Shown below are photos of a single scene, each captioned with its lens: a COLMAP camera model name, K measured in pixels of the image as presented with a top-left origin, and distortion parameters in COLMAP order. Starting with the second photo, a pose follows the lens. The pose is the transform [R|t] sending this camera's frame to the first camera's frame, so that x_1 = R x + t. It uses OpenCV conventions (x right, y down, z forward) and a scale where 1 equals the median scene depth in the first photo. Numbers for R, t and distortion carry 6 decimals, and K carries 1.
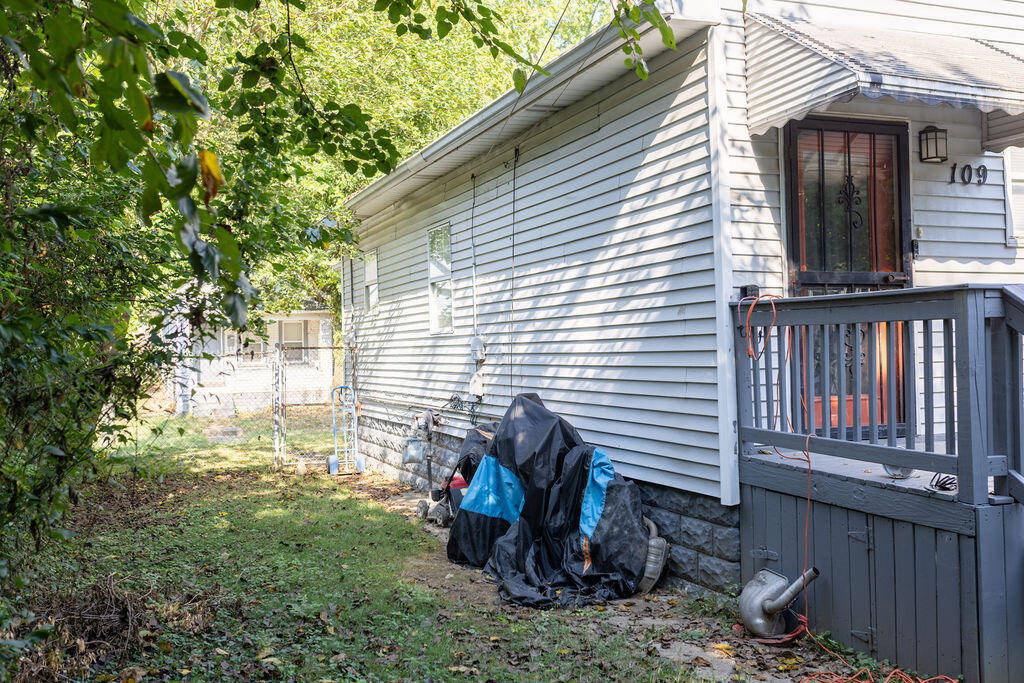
lens RADIAL K [[1028.2, 0, 512.4], [0, 1028.2, 340.0], [0, 0, 1]] dist [-0.000011, 0.003572]
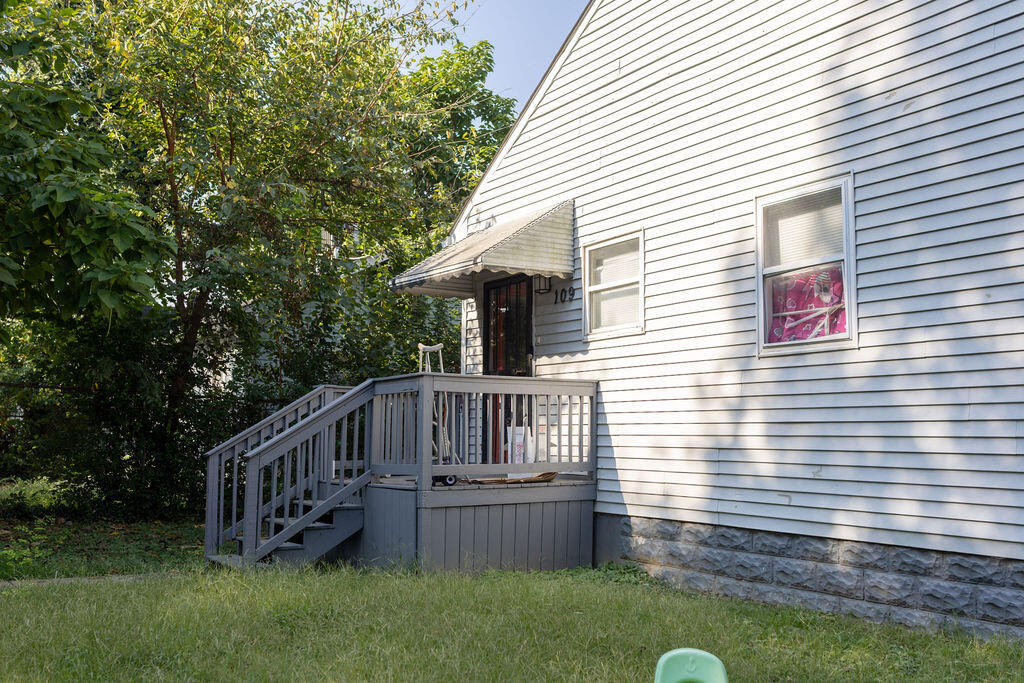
lens RADIAL K [[994.8, 0, 511.9], [0, 994.8, 341.0], [0, 0, 1]] dist [-0.006132, 0.026229]
pose [[0.196899, -0.068436, -0.978032, 1.401672], [0.005784, 0.997625, -0.068643, -0.001087], [0.980407, 0.007859, 0.196827, 0.511472]]
